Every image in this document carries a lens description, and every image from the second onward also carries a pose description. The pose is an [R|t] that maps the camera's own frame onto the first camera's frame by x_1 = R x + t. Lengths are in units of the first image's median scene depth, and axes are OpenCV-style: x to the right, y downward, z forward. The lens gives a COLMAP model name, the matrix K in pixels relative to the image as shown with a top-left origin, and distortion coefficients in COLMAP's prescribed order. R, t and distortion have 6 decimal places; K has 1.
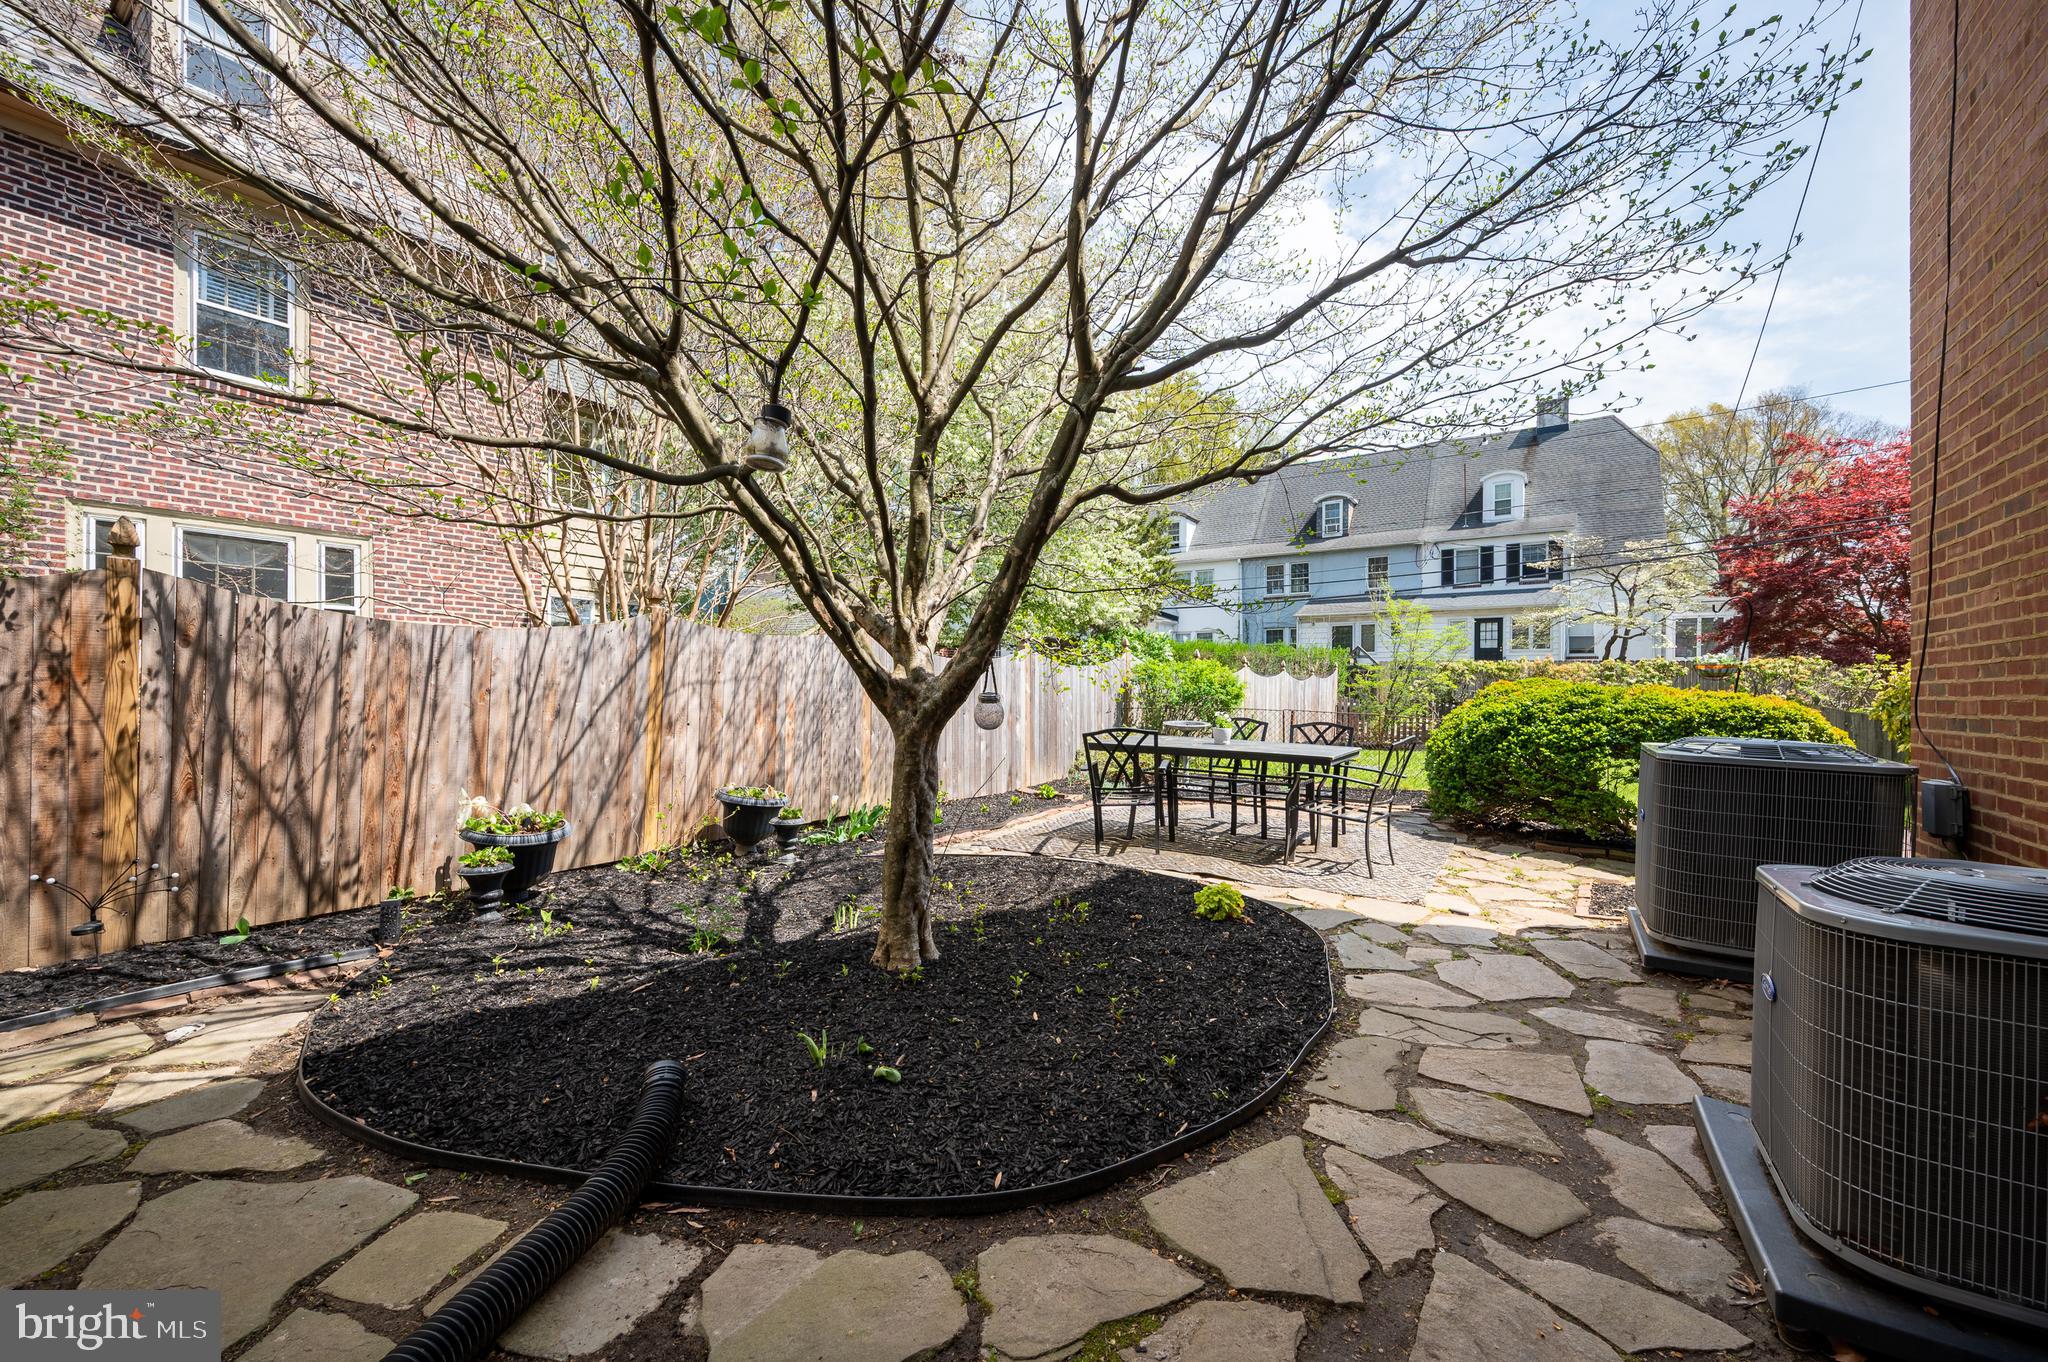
lens RADIAL K [[831.7, 0, 1024.6], [0, 831.7, 688.5], [0, 0, 1]] dist [-0.003575, 0.000255]
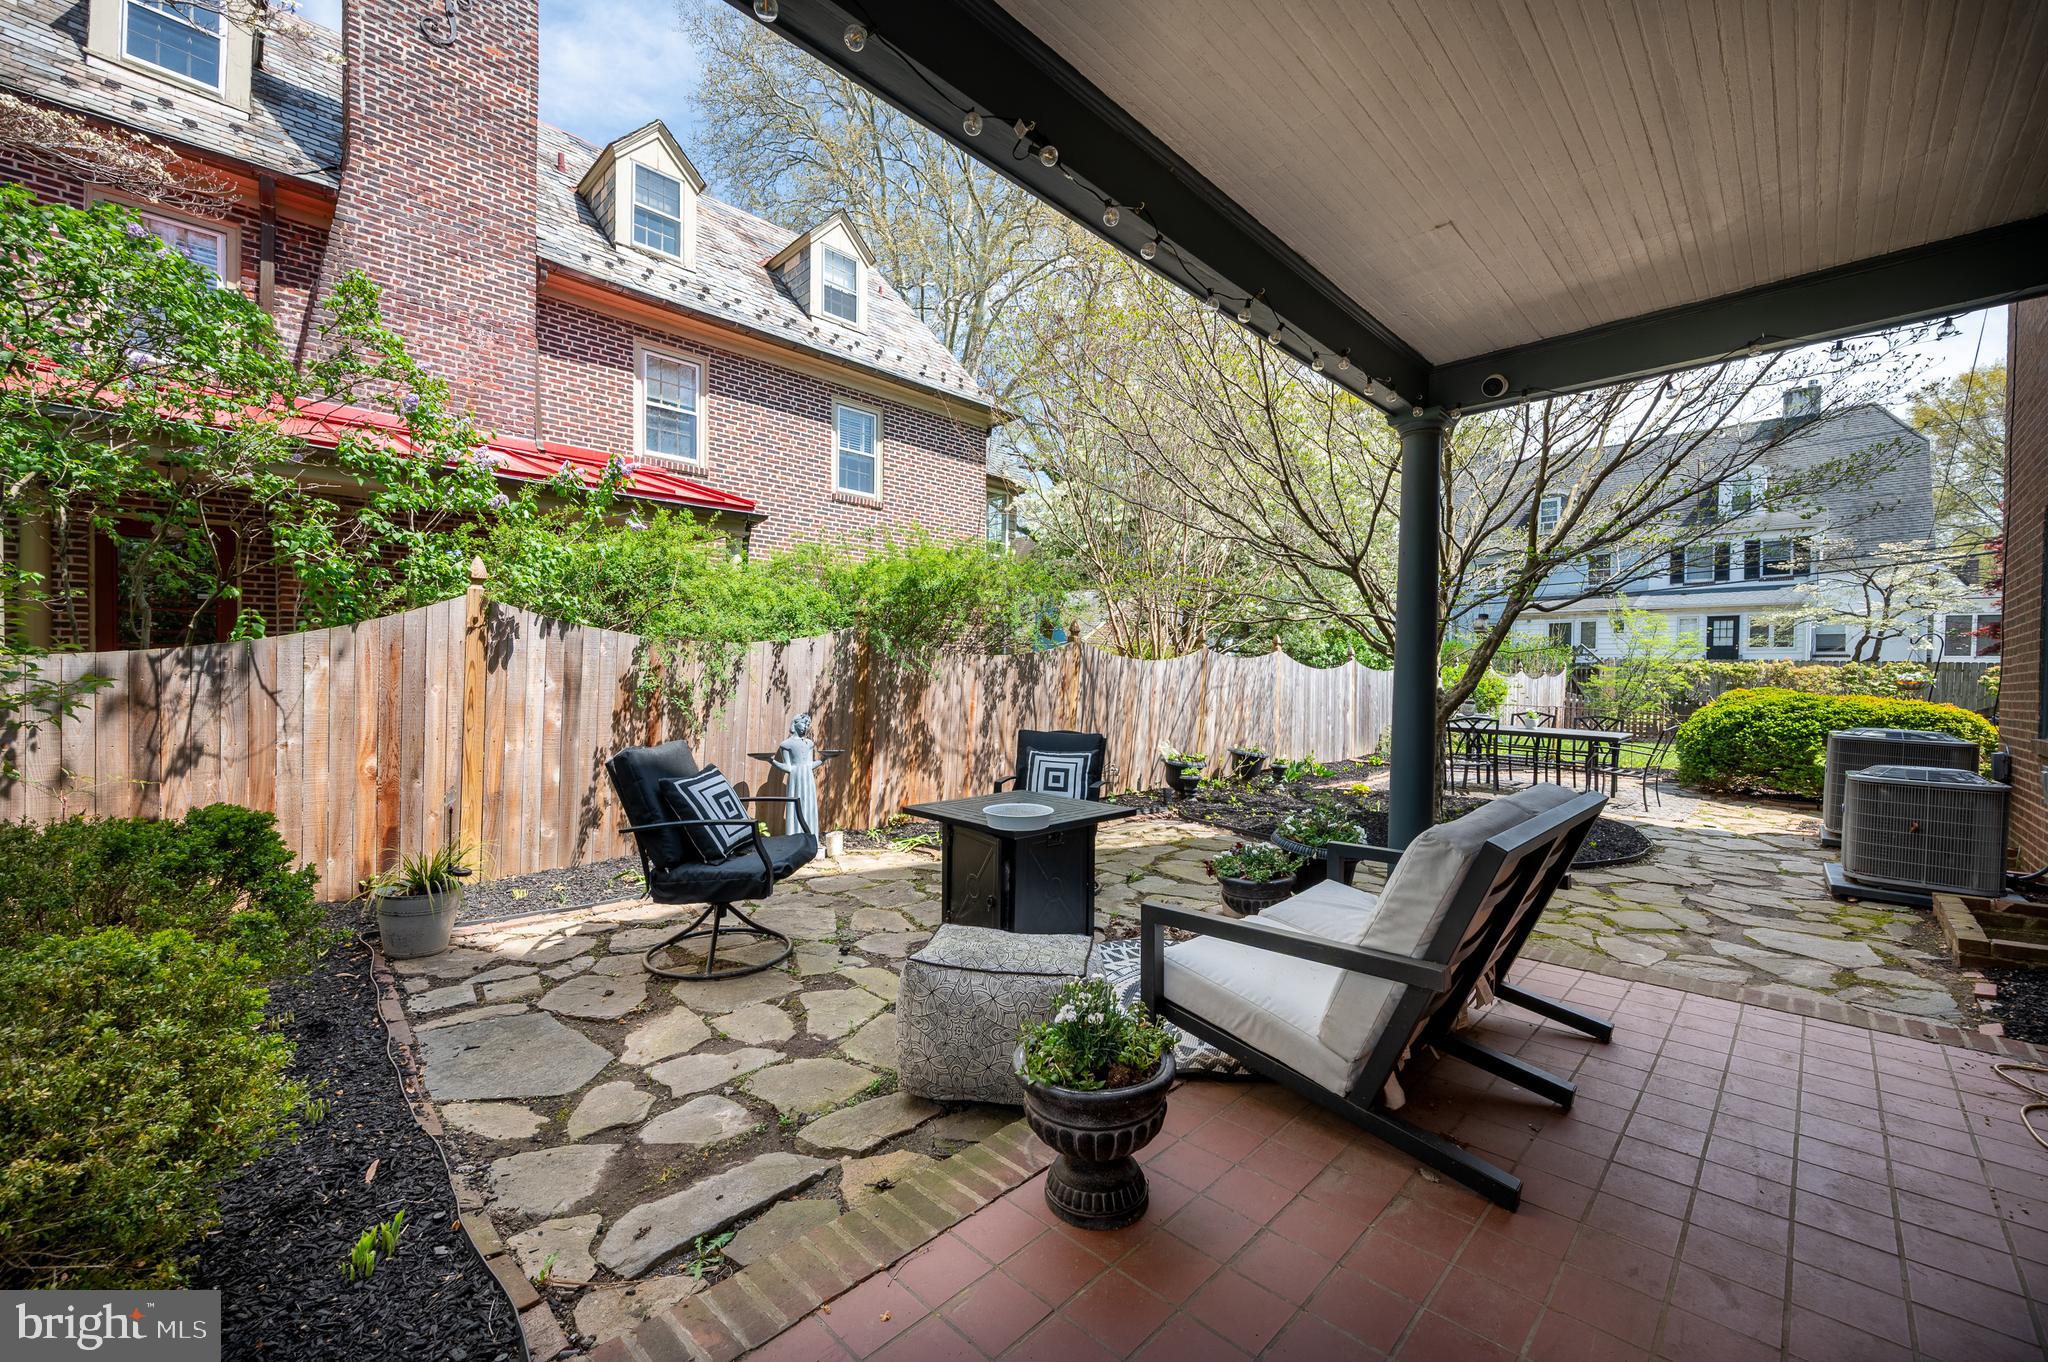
lens RADIAL K [[831.7, 0, 1018.1], [0, 831.7, 685.6], [0, 0, 1]] dist [-0.003575, 0.000255]
pose [[0.981623, 0.011619, -0.190476, -0.105182], [-0.009437, 0.999879, 0.012359, -0.006220], [0.190597, -0.010335, 0.981614, -0.179939]]
